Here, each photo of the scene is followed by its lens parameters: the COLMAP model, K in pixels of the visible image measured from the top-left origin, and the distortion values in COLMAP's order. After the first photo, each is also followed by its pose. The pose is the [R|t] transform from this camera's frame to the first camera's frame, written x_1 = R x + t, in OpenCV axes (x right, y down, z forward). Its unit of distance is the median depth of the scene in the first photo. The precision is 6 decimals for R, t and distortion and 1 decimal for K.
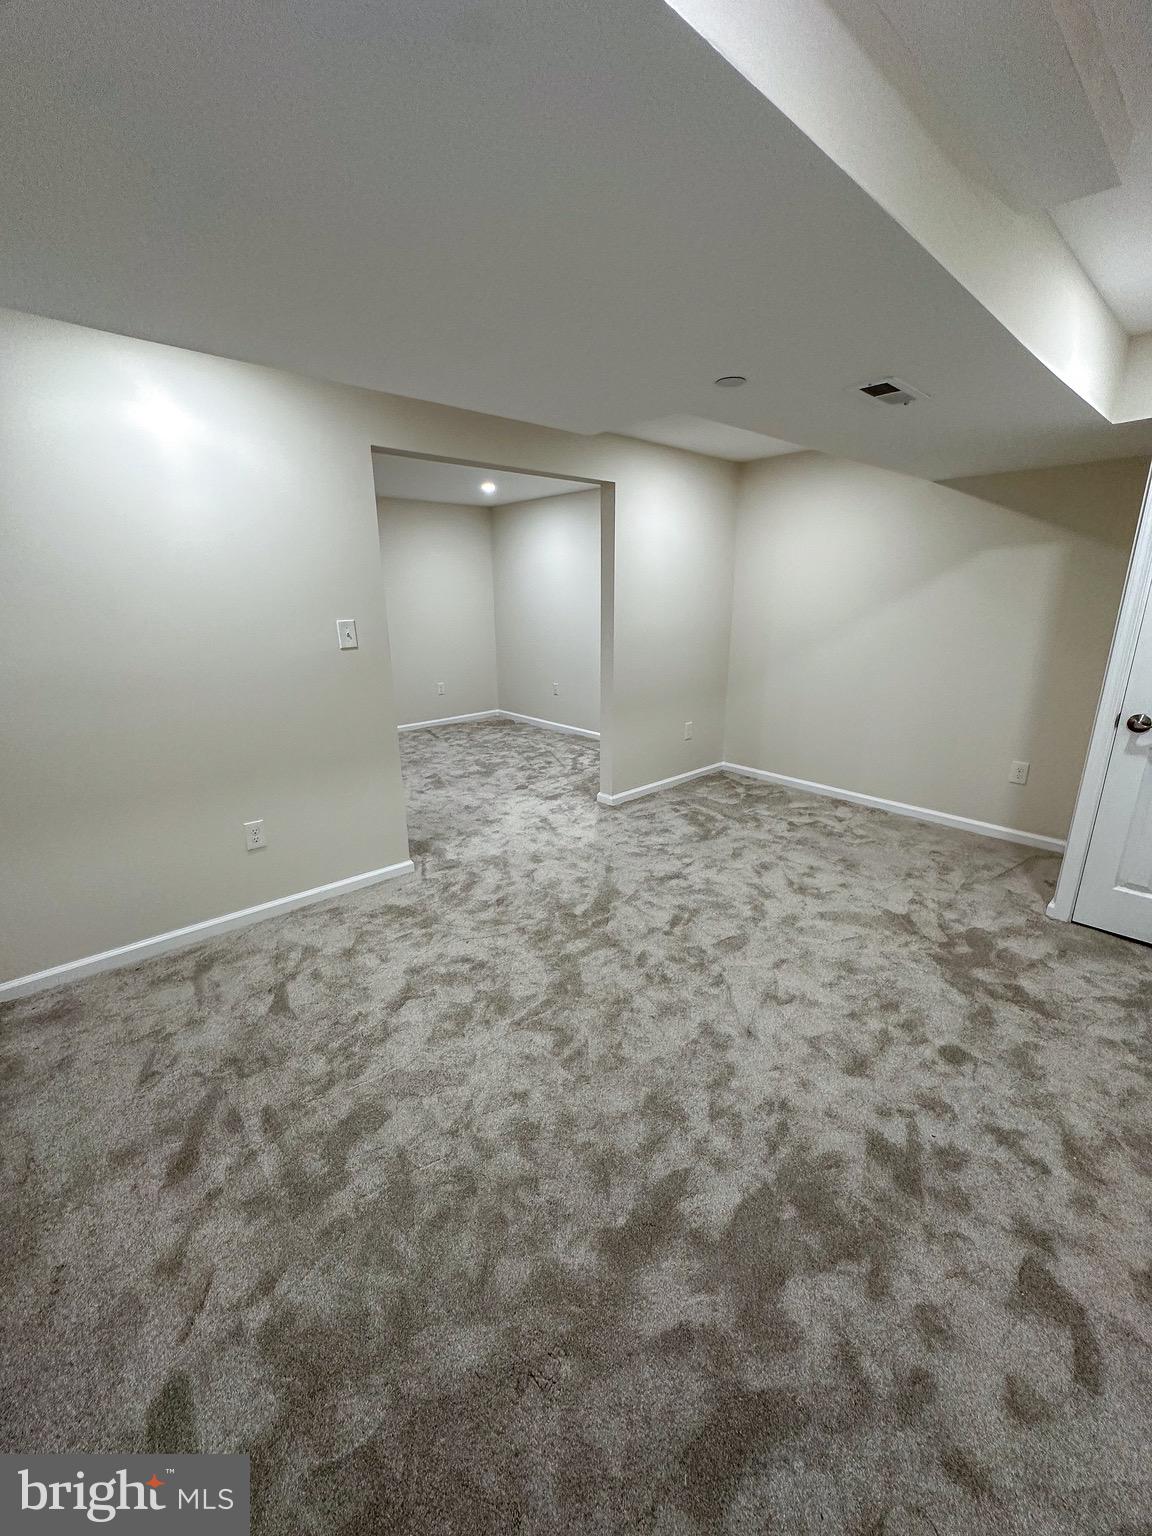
lens RADIAL K [[617.0, 0, 575.5], [0, 617.0, 766.9], [0, 0, 1]] dist [-0.002735, 0.000843]
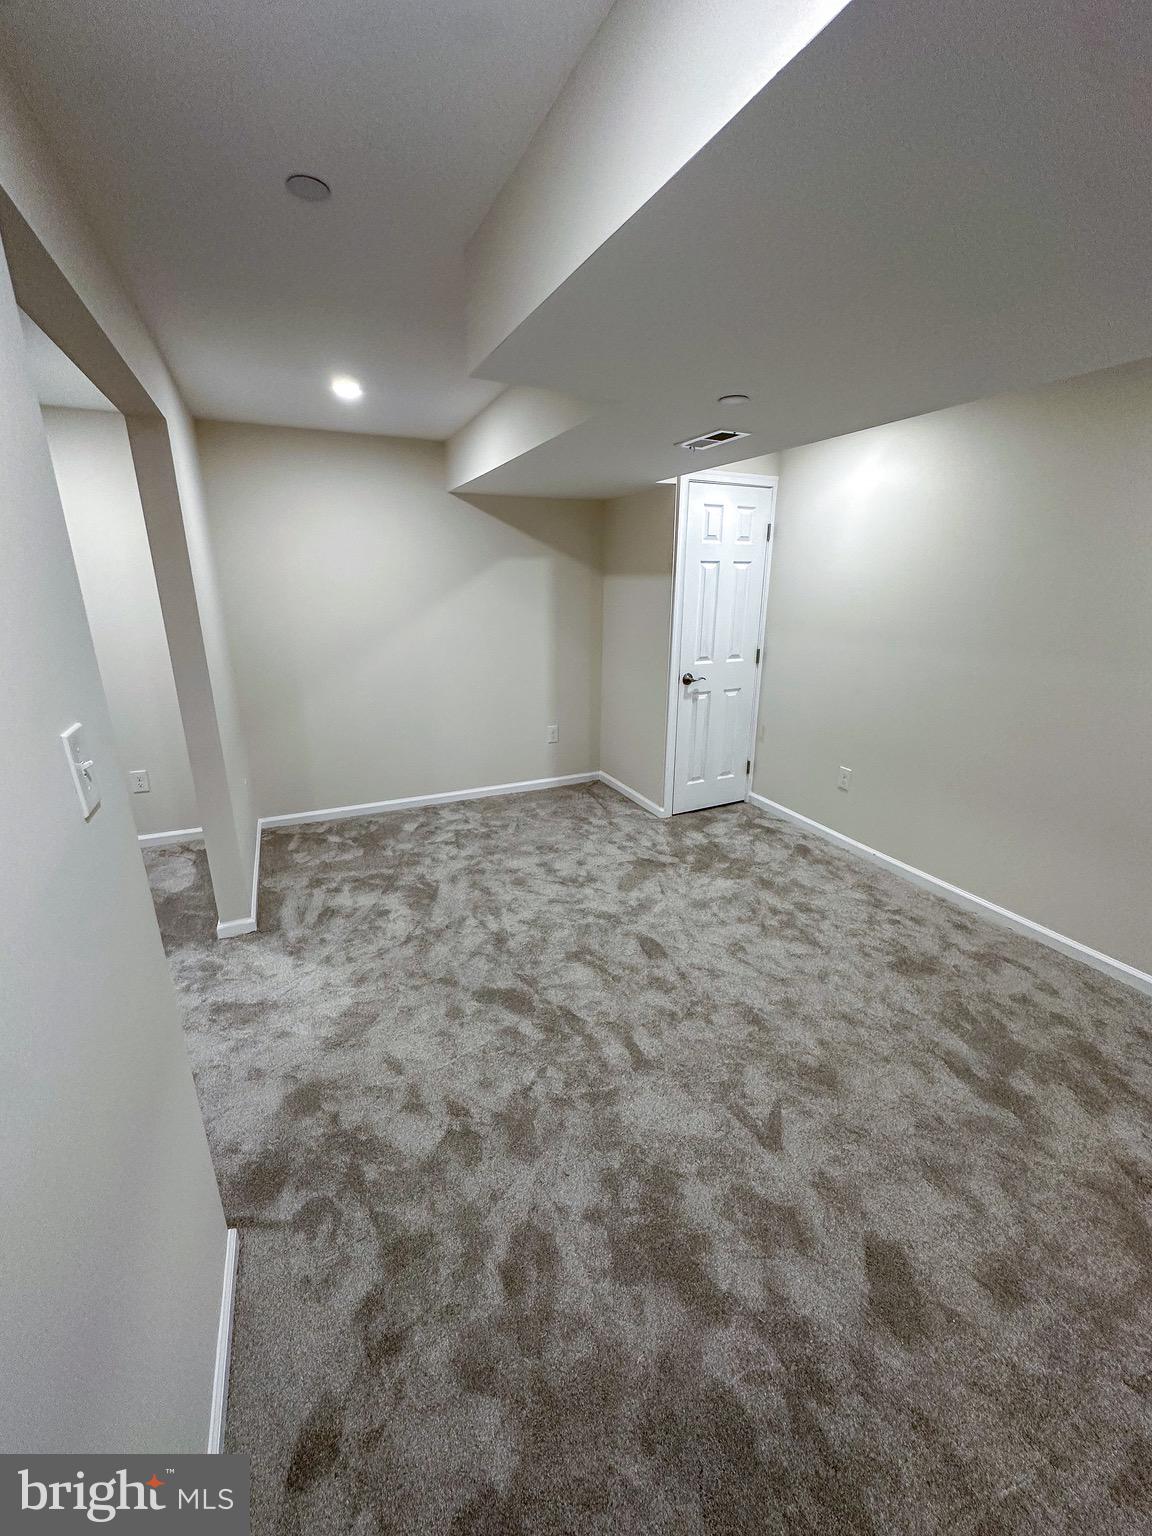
lens RADIAL K [[617.0, 0, 575.2], [0, 617.0, 763.1], [0, 0, 1]] dist [-0.002735, 0.000843]
pose [[0.300008, -0.270967, 0.914643, -0.482327], [0.264957, 0.944752, 0.192980, -0.175750], [-0.916402, 0.184446, 0.355228, 0.524775]]
